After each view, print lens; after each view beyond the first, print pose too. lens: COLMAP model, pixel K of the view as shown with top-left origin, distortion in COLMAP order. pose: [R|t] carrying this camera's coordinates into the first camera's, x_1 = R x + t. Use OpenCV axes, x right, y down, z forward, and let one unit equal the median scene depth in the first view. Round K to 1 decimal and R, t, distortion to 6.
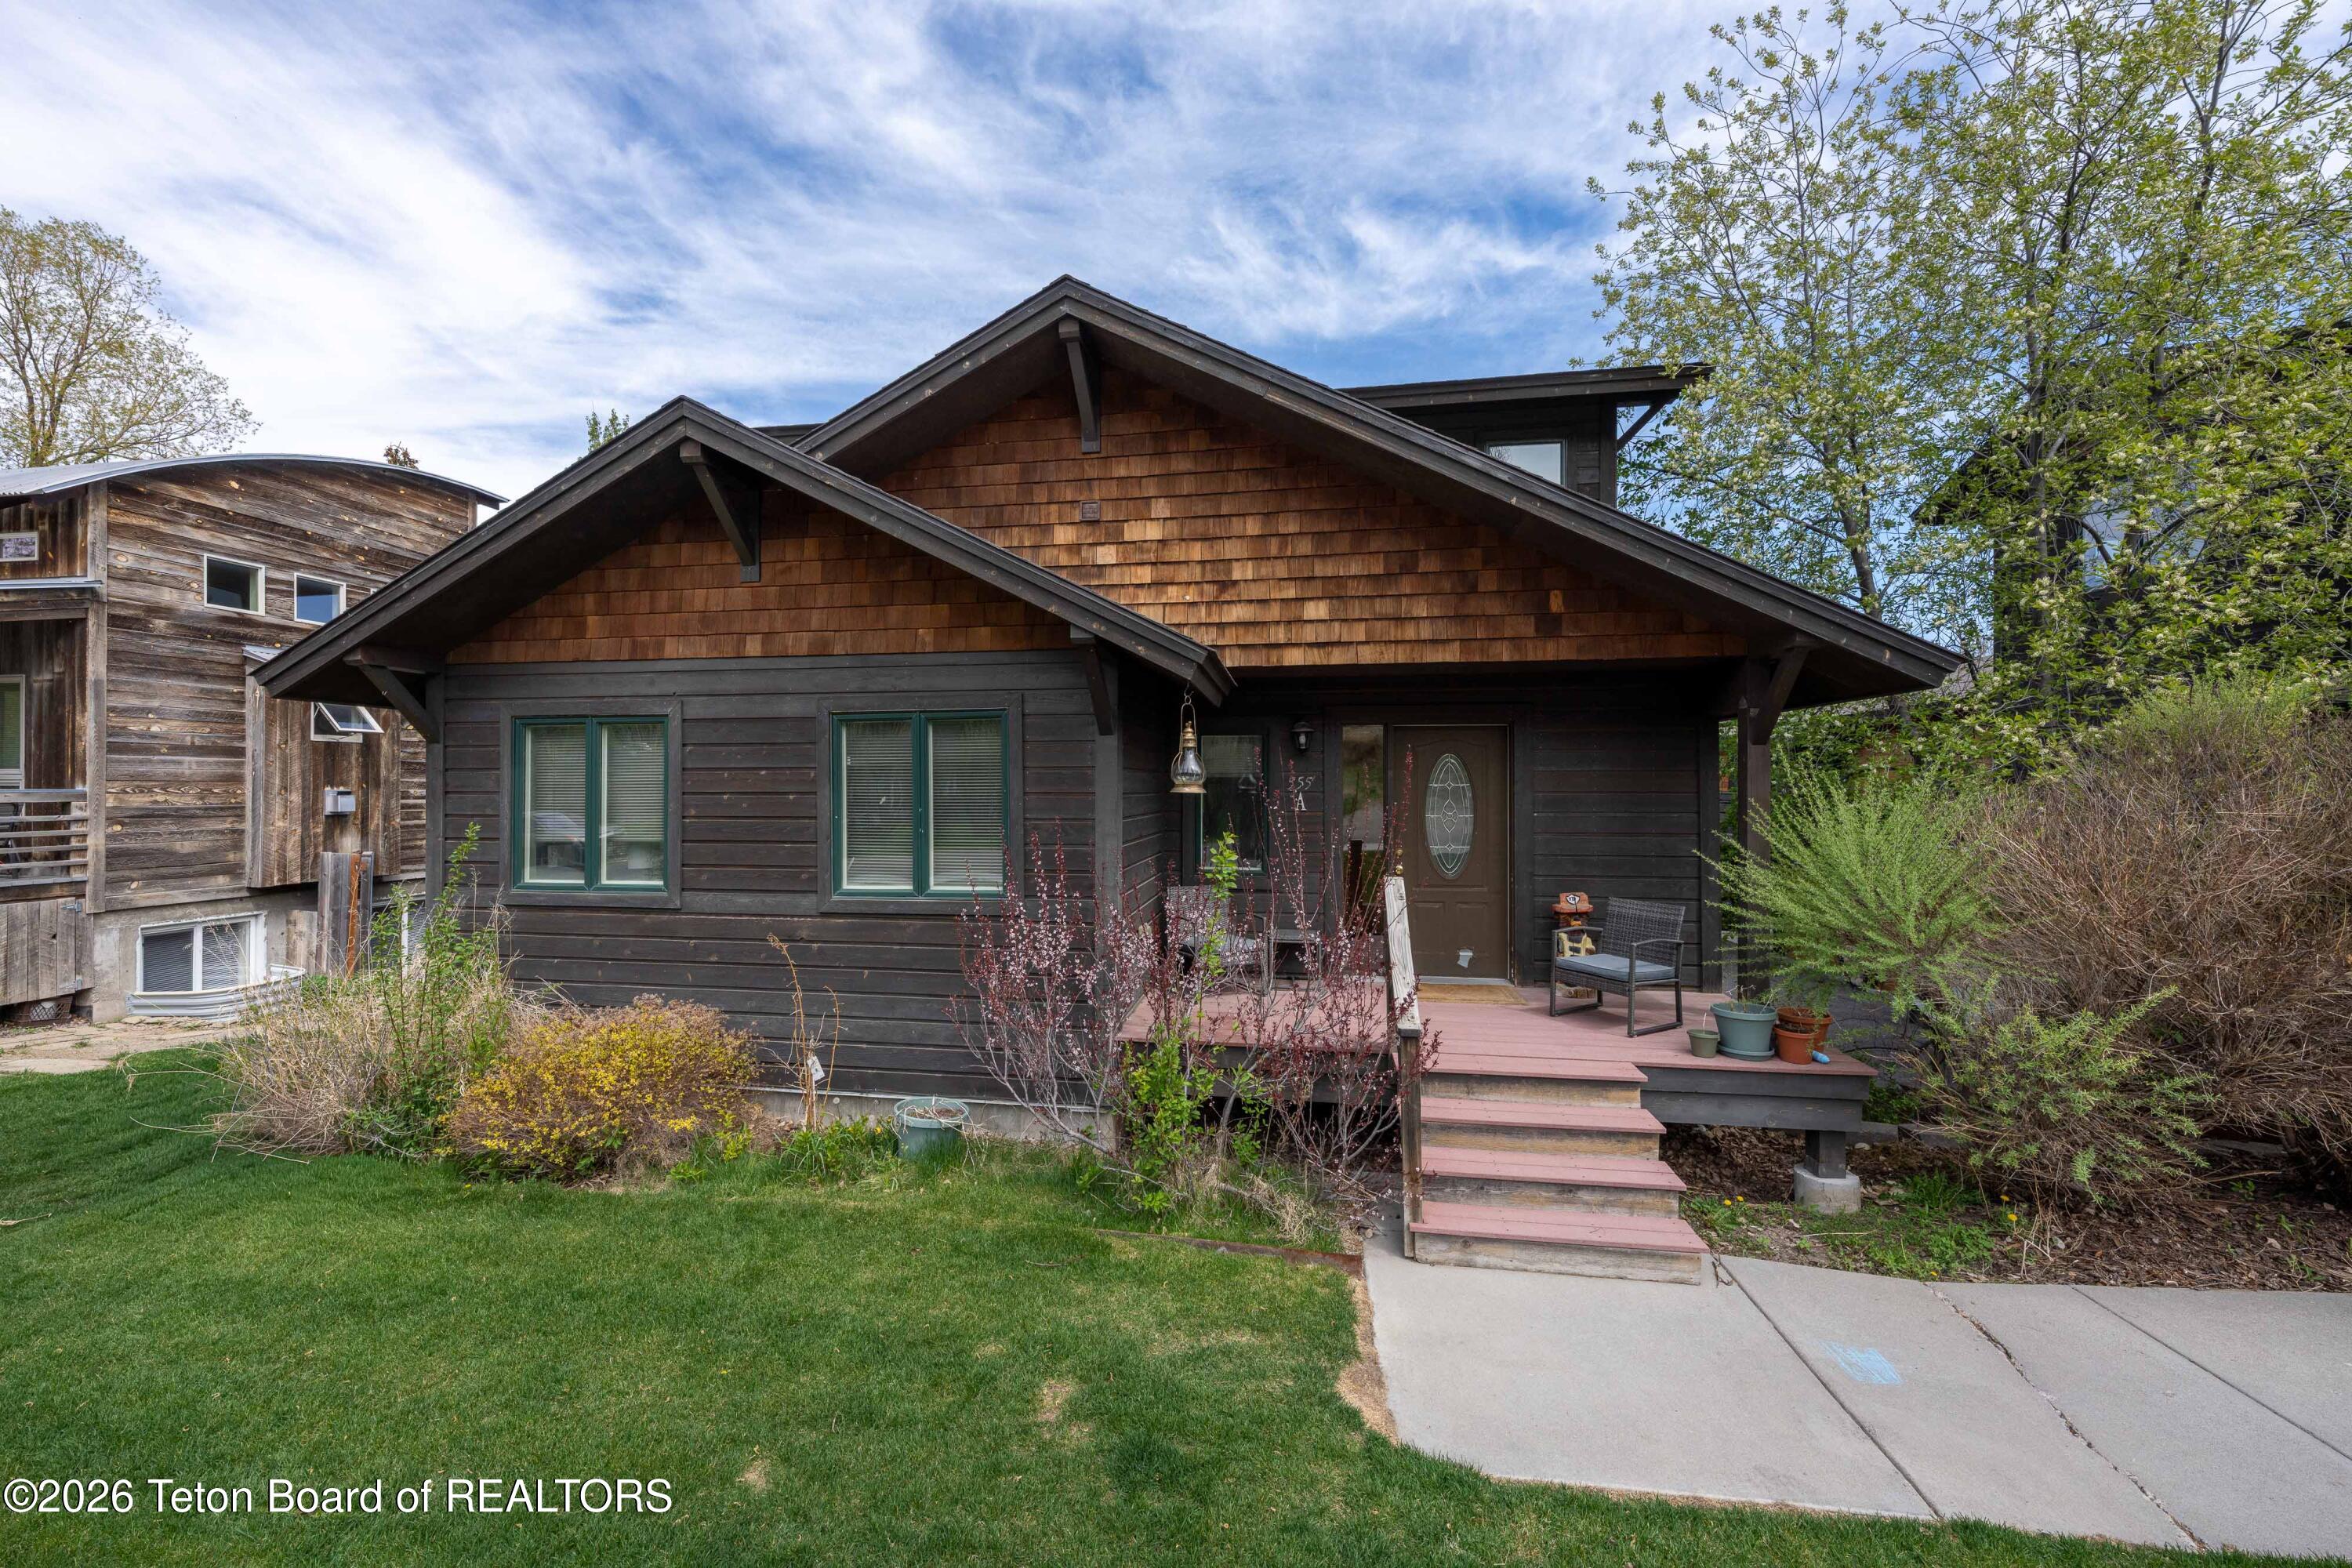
lens RADIAL K [[875.6, 0, 1176.0], [0, 875.6, 784.0], [0, 0, 1]] dist [-0.015259, -0.000039]
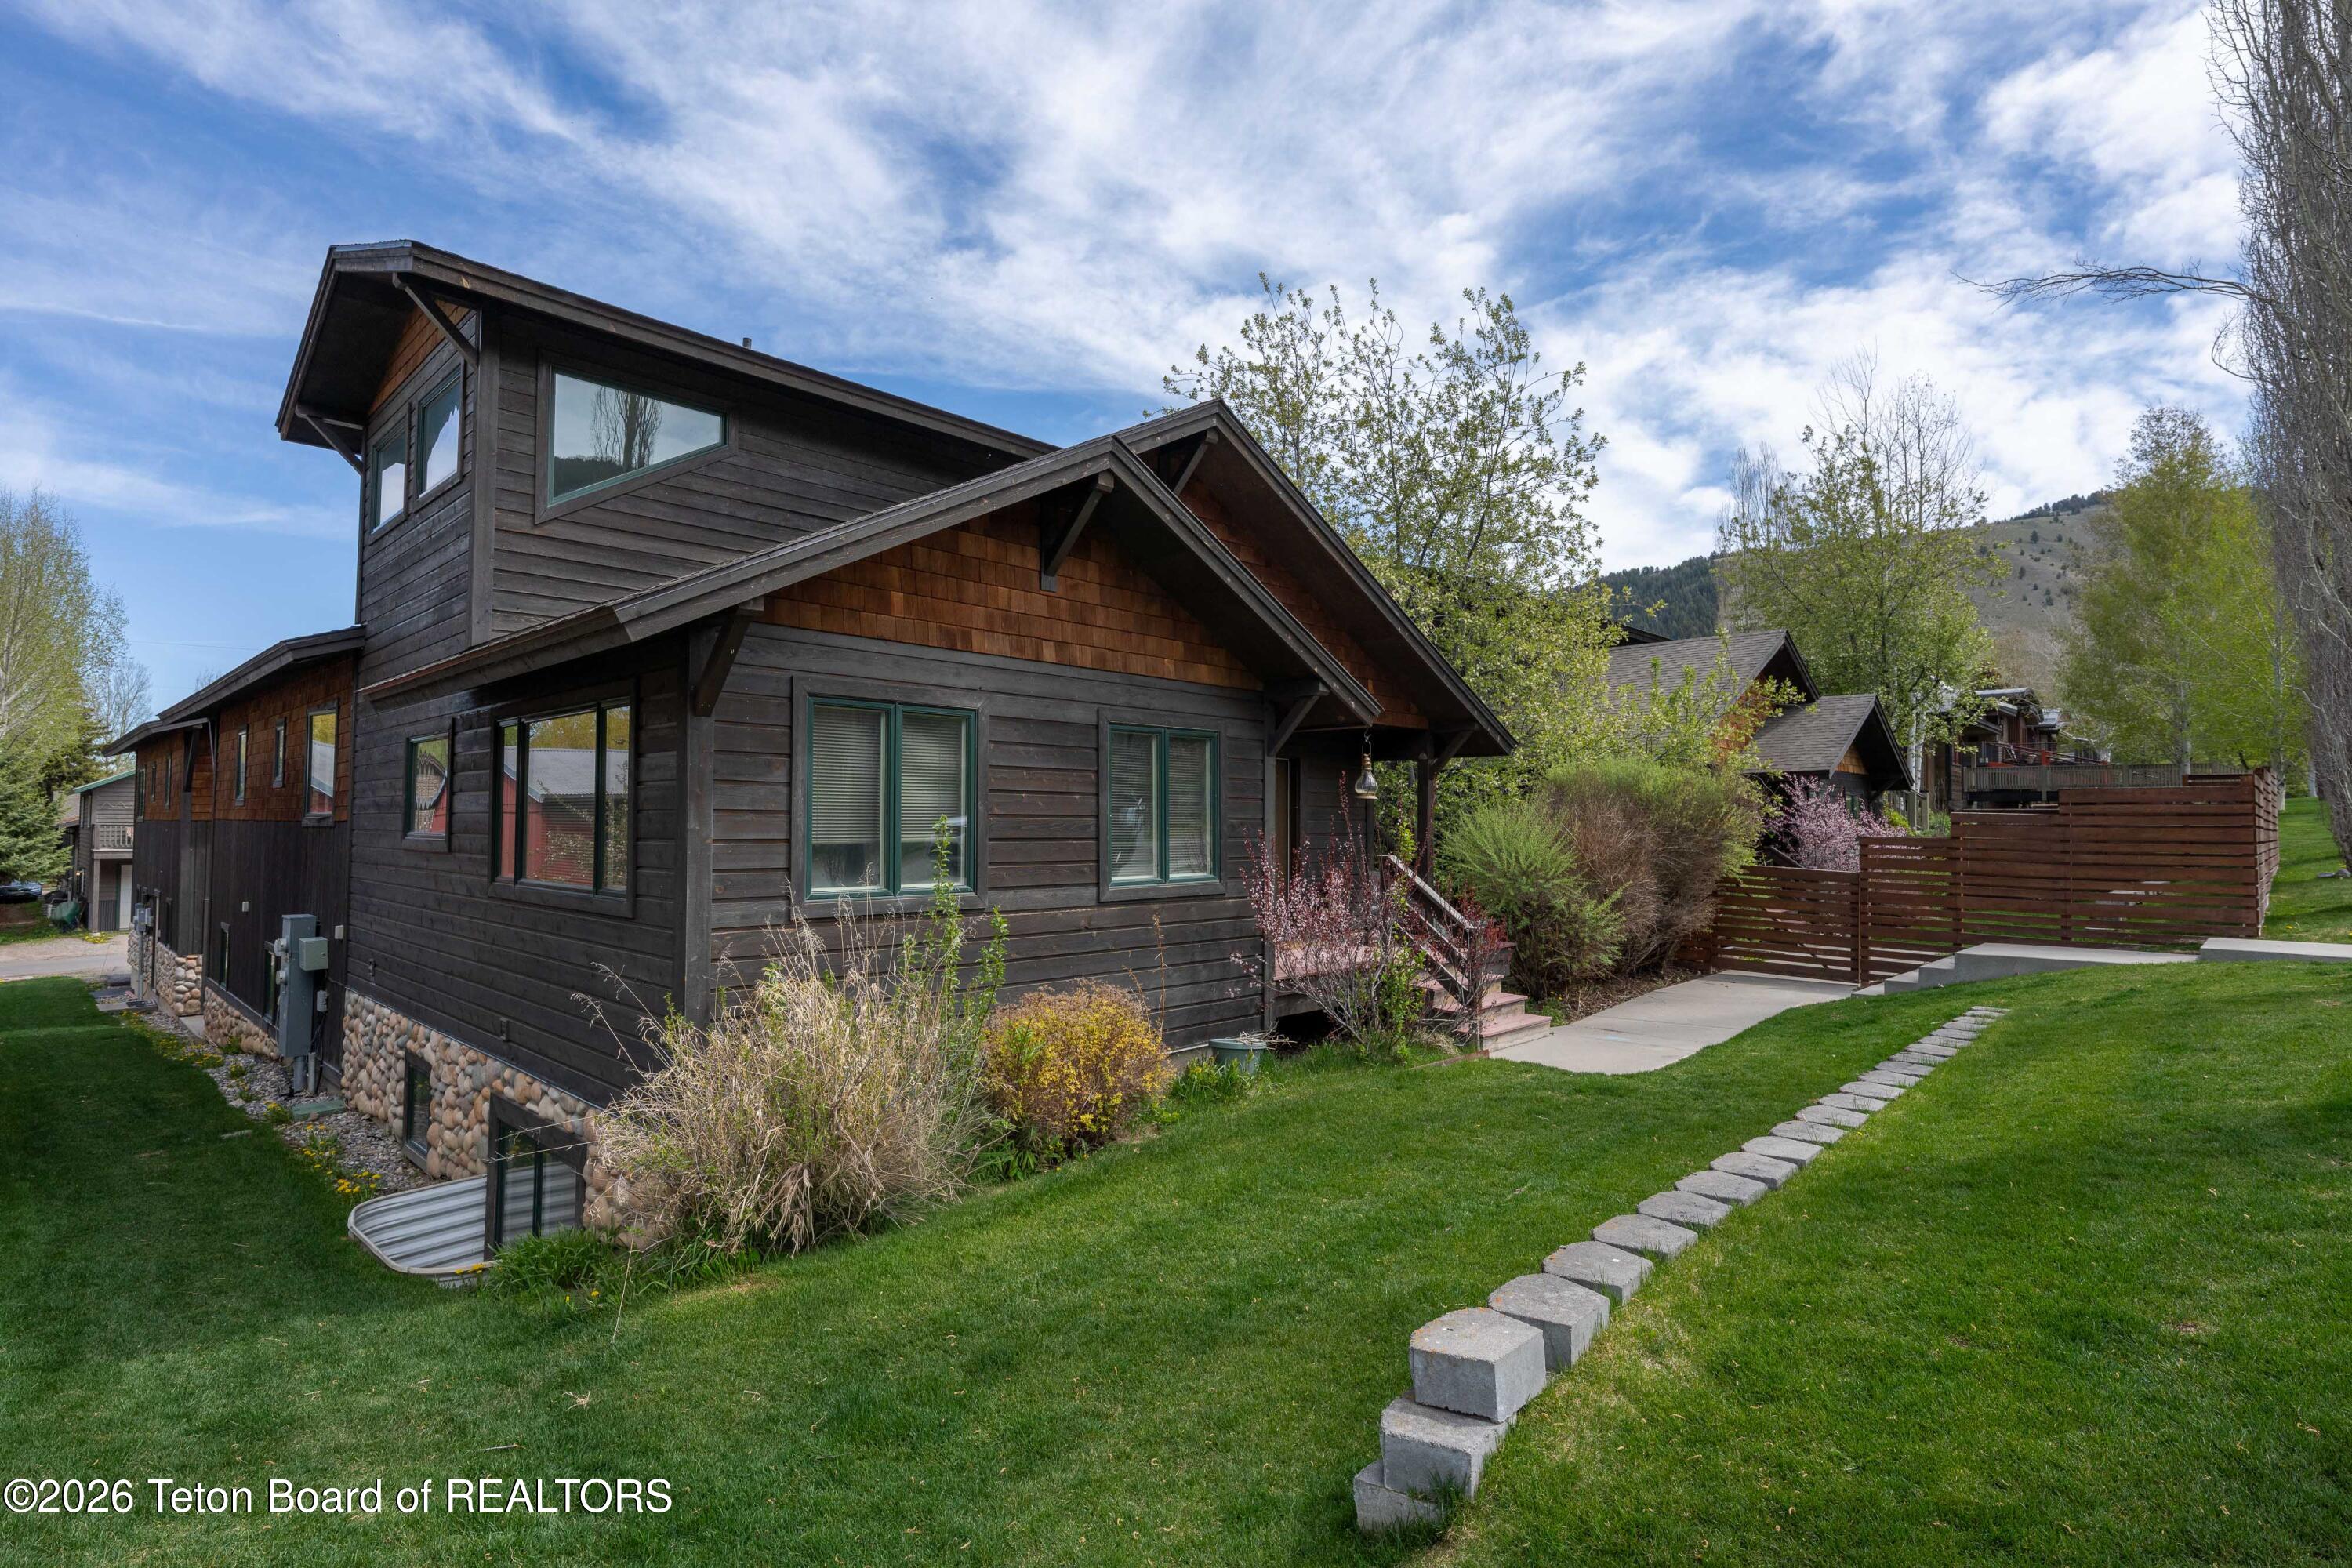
lens RADIAL K [[1116.0, 0, 1176.0], [0, 1116.0, 784.0], [0, 0, 1]] dist [-0.001554, -0.000331]
pose [[0.578477, 0.029499, 0.815165, -1.416280], [-0.004416, 0.999444, -0.033034, 0.041690], [-0.815687, 0.015510, 0.578286, 0.096986]]
